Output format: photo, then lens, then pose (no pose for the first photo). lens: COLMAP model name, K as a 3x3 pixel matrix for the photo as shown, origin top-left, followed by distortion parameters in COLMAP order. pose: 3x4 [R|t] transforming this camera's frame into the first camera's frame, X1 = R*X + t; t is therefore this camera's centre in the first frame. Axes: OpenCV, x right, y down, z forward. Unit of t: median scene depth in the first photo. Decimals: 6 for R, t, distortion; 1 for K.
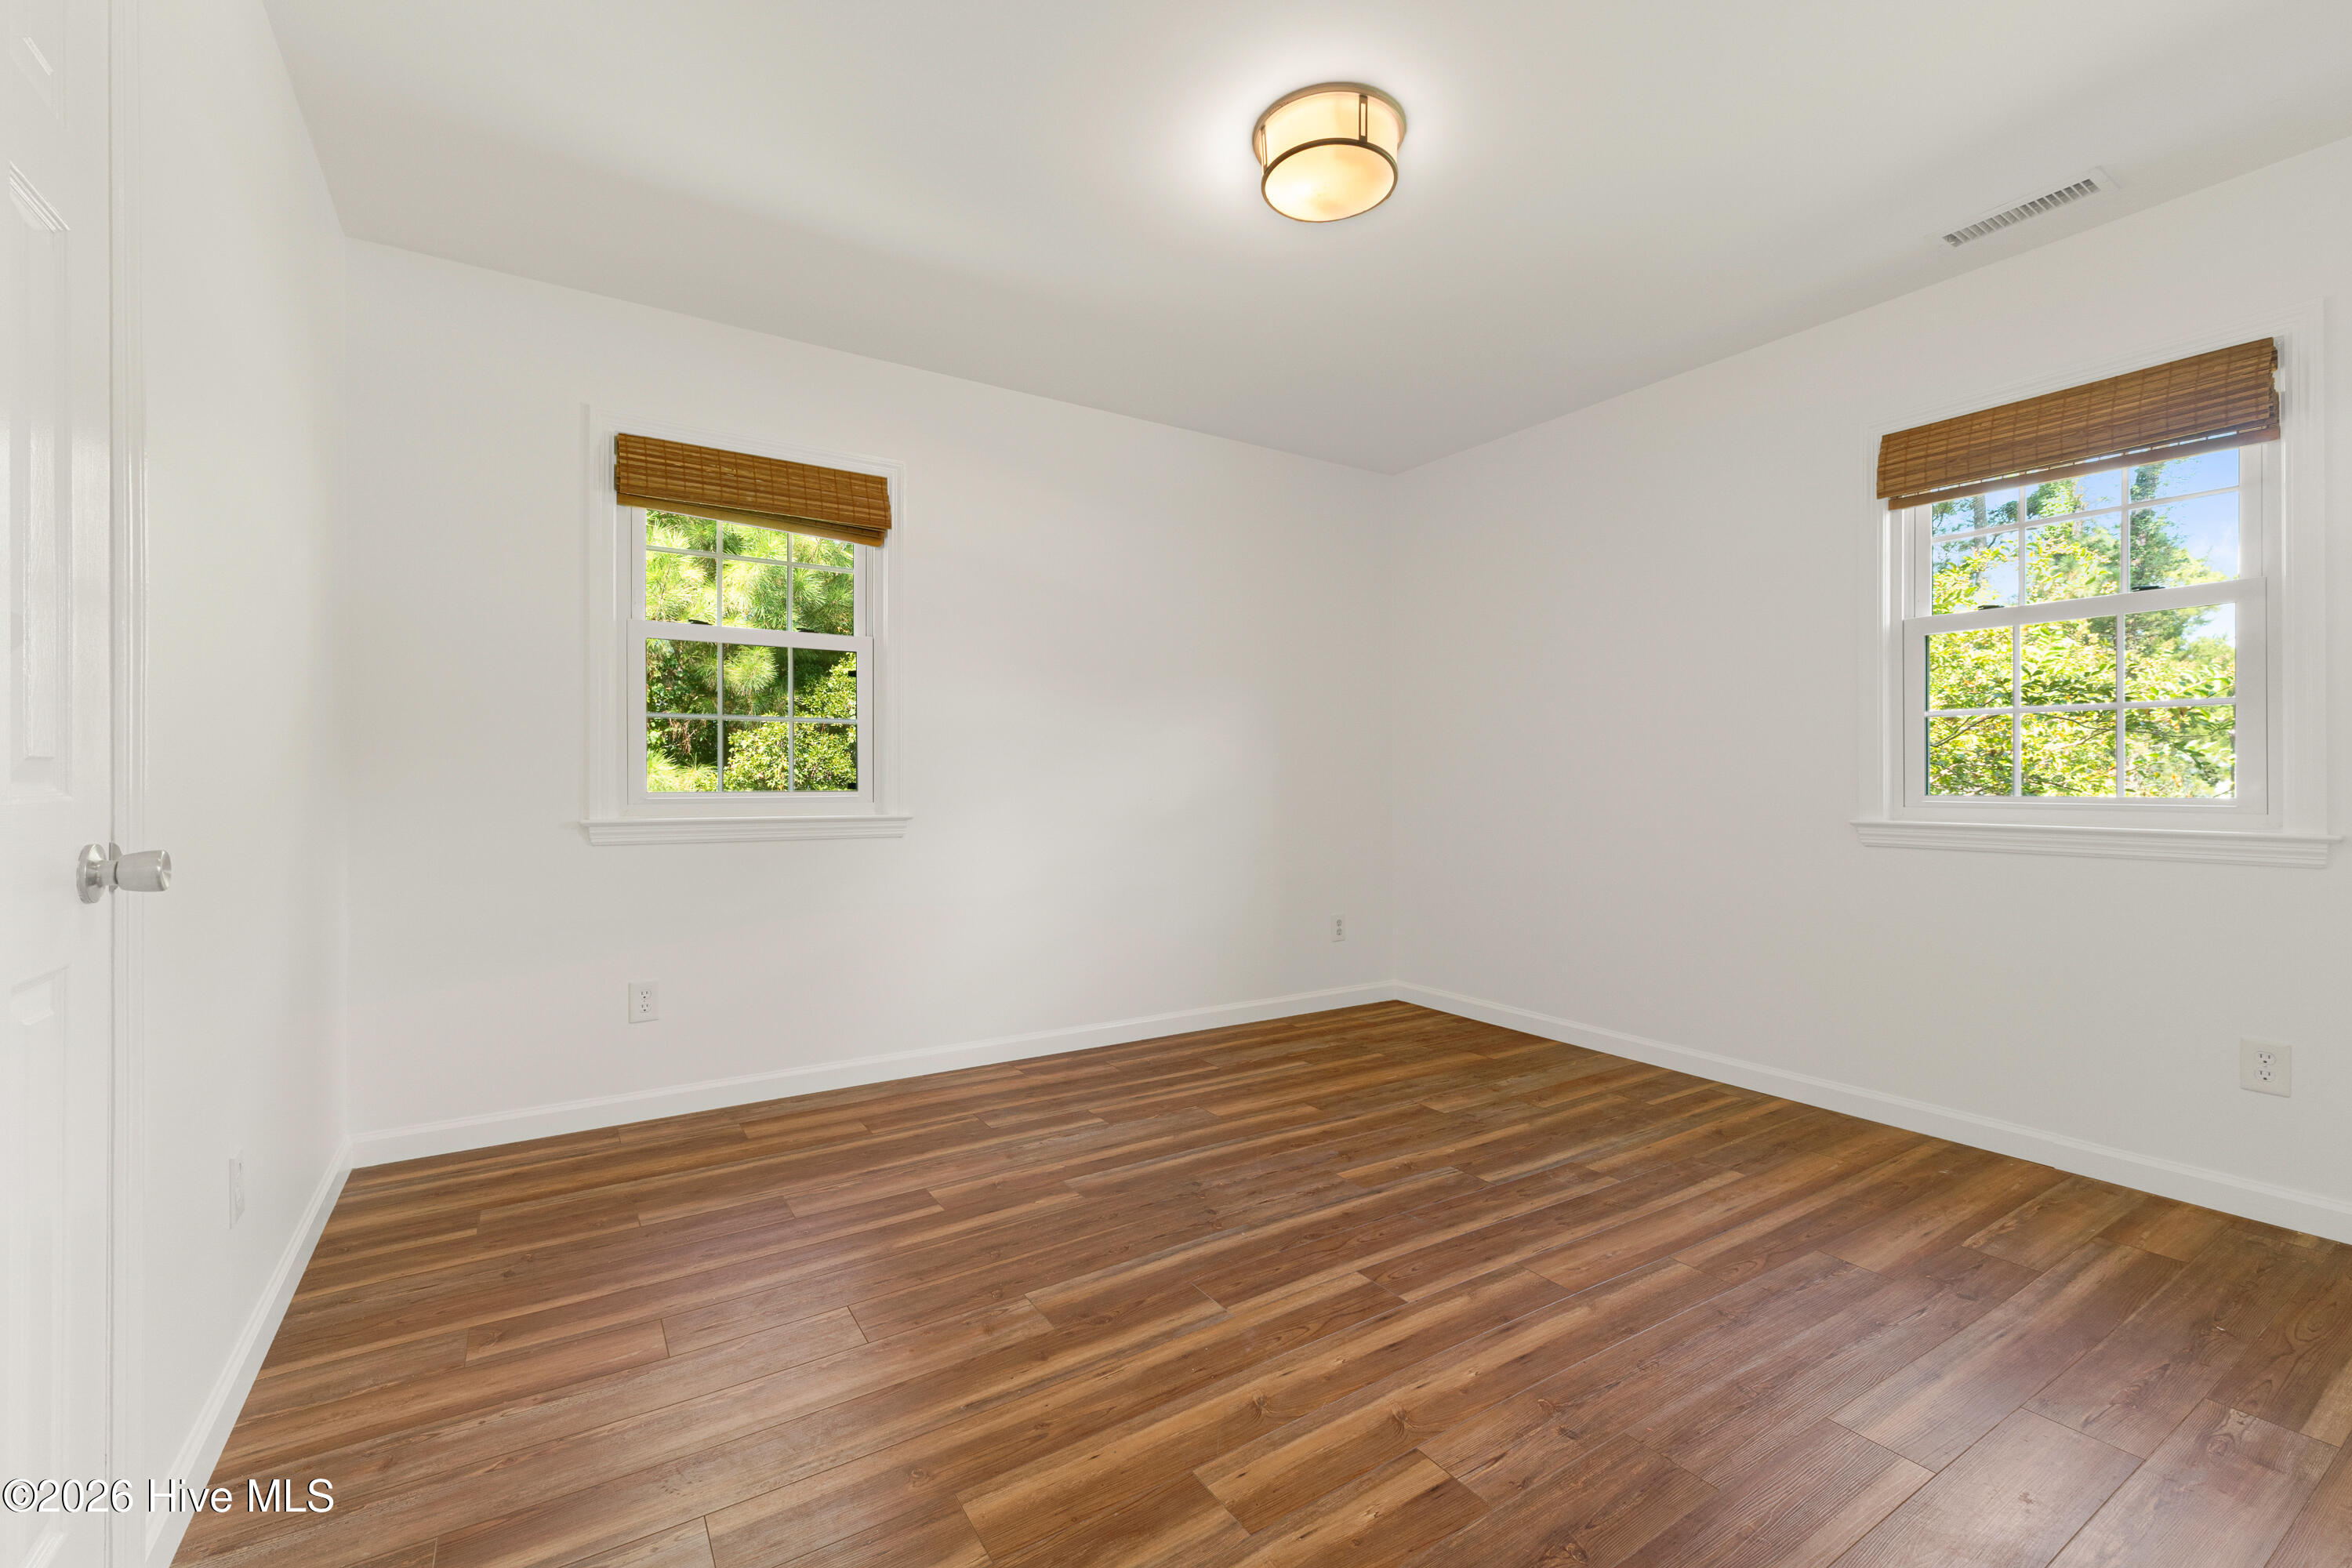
lens RADIAL K [[985.4, 0, 1174.9], [0, 985.4, 776.2], [0, 0, 1]] dist [0.004313, 0.000593]
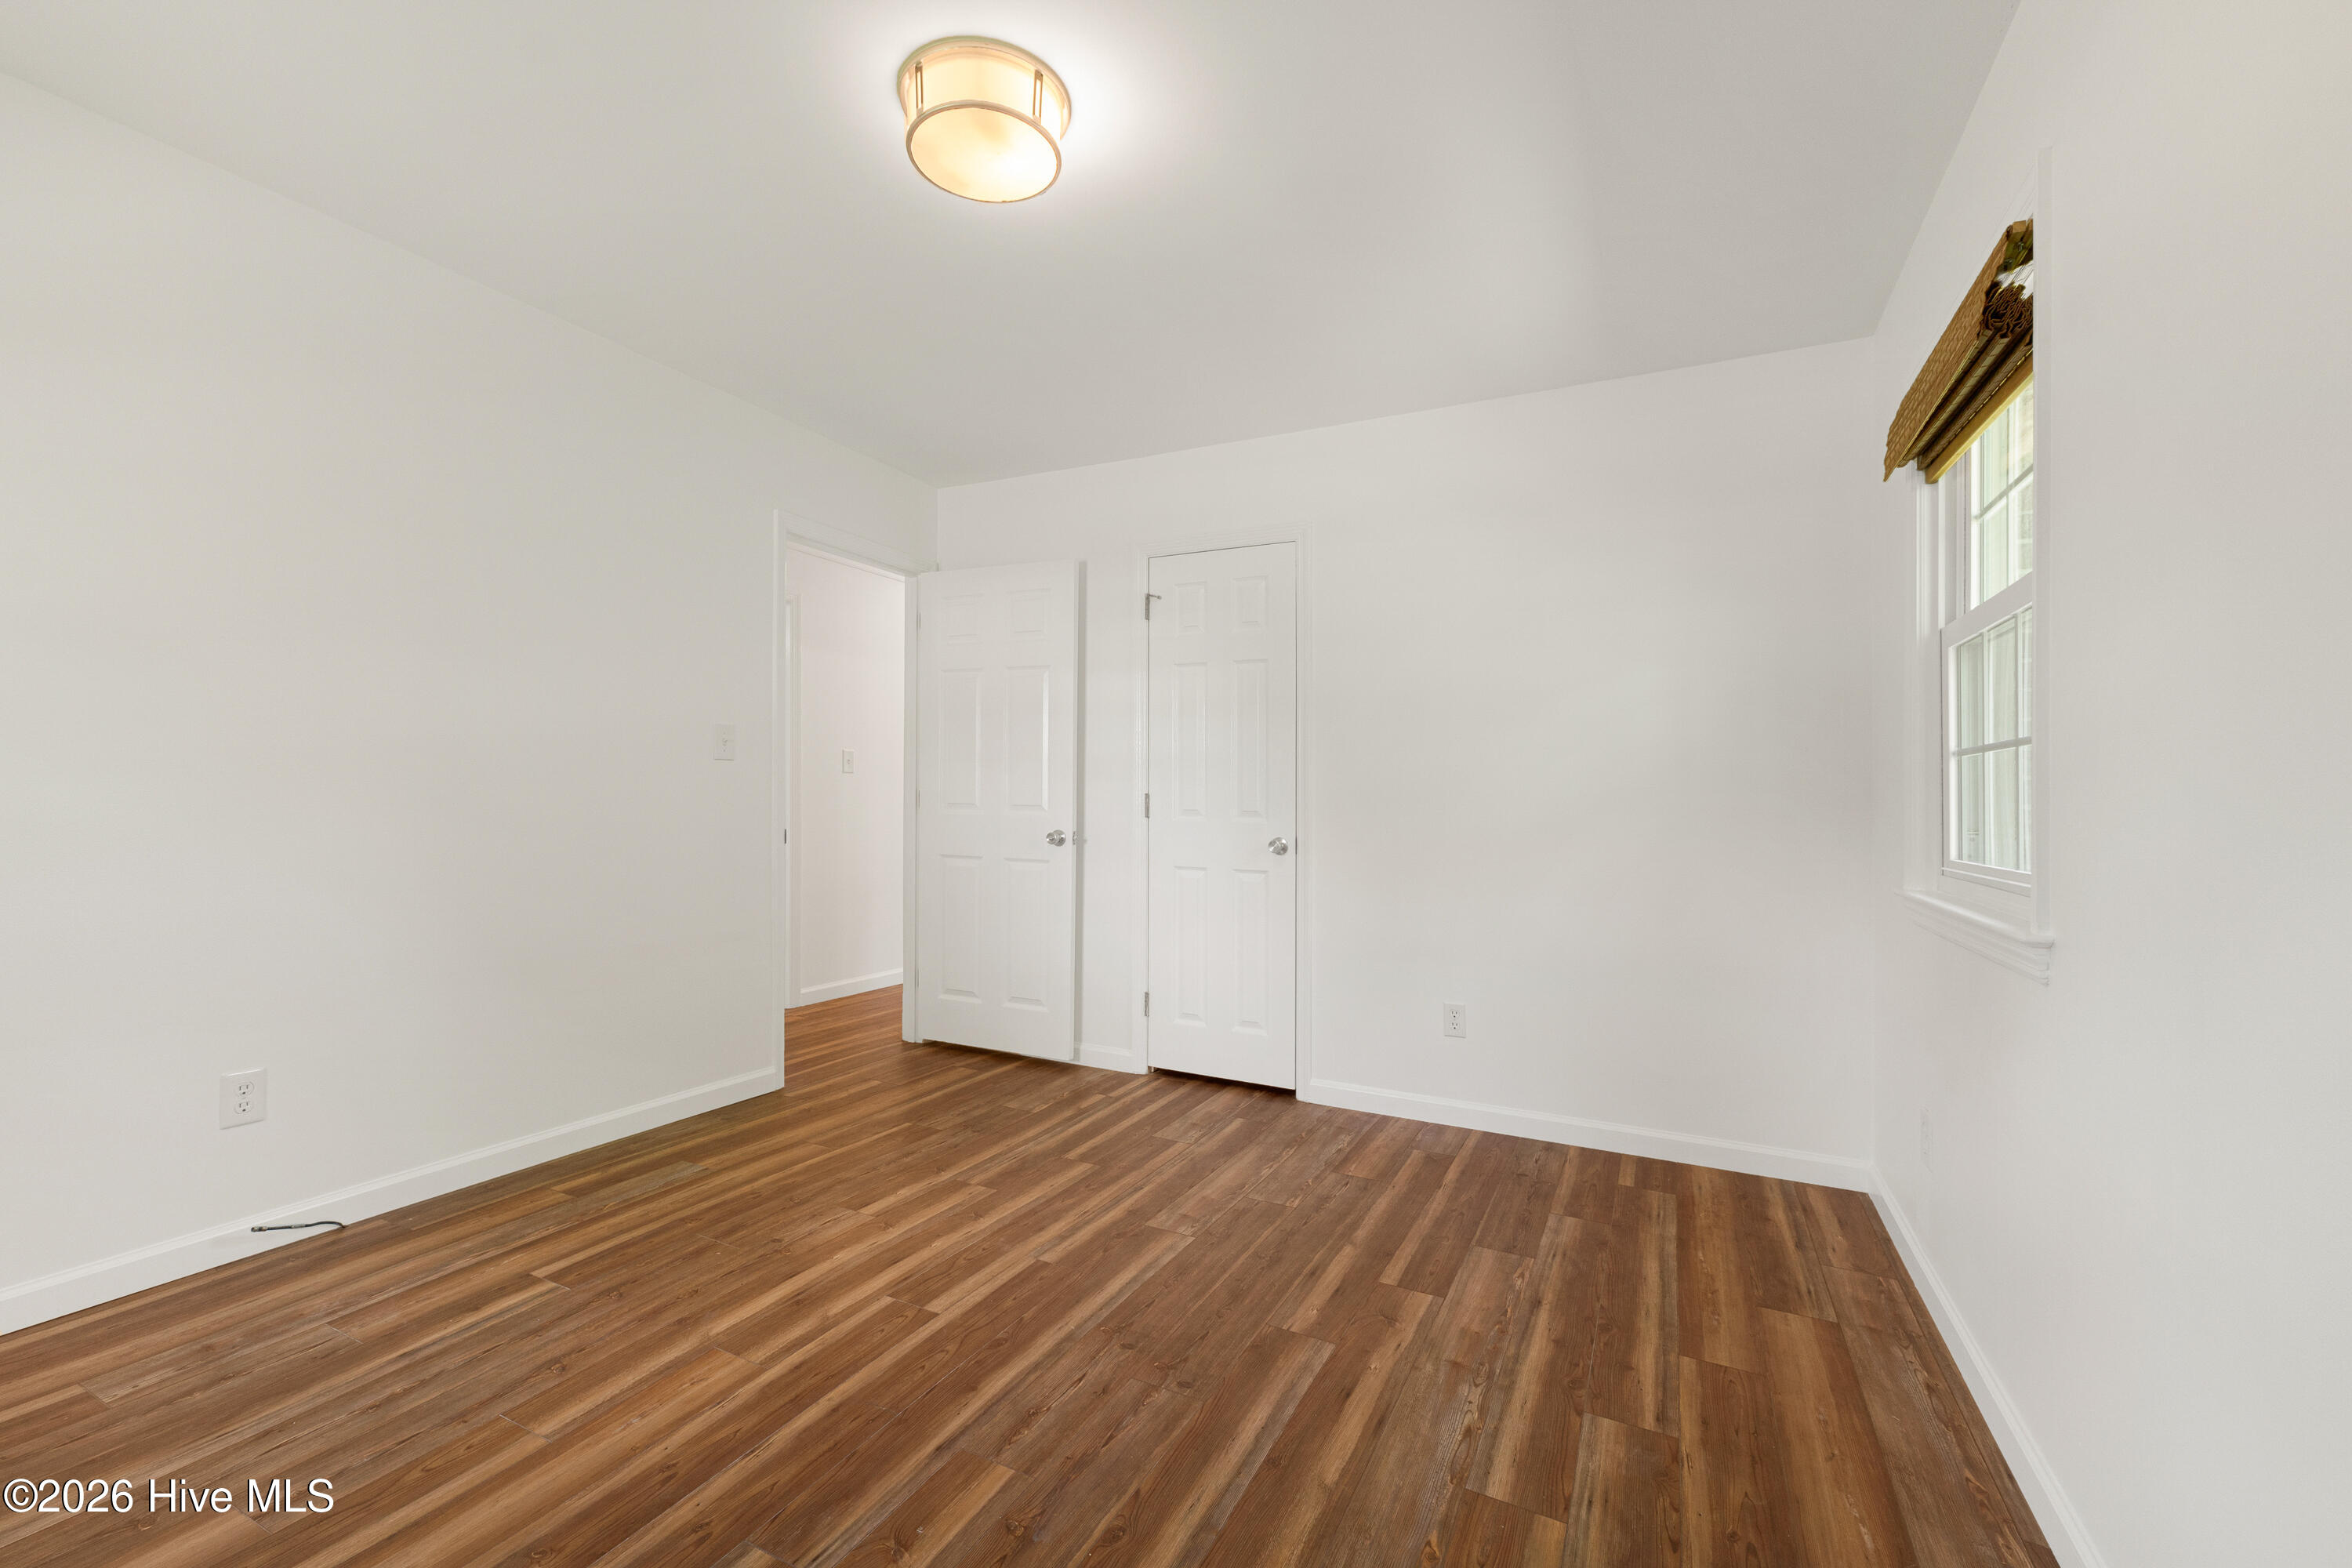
lens RADIAL K [[985.4, 0, 1174.9], [0, 985.4, 776.2], [0, 0, 1]] dist [0.004313, 0.000593]
pose [[-0.854014, -0.030357, -0.519364, 0.494292], [-0.019388, 0.999460, -0.026538, -0.023802], [0.519889, -0.012595, -0.854141, 1.898256]]
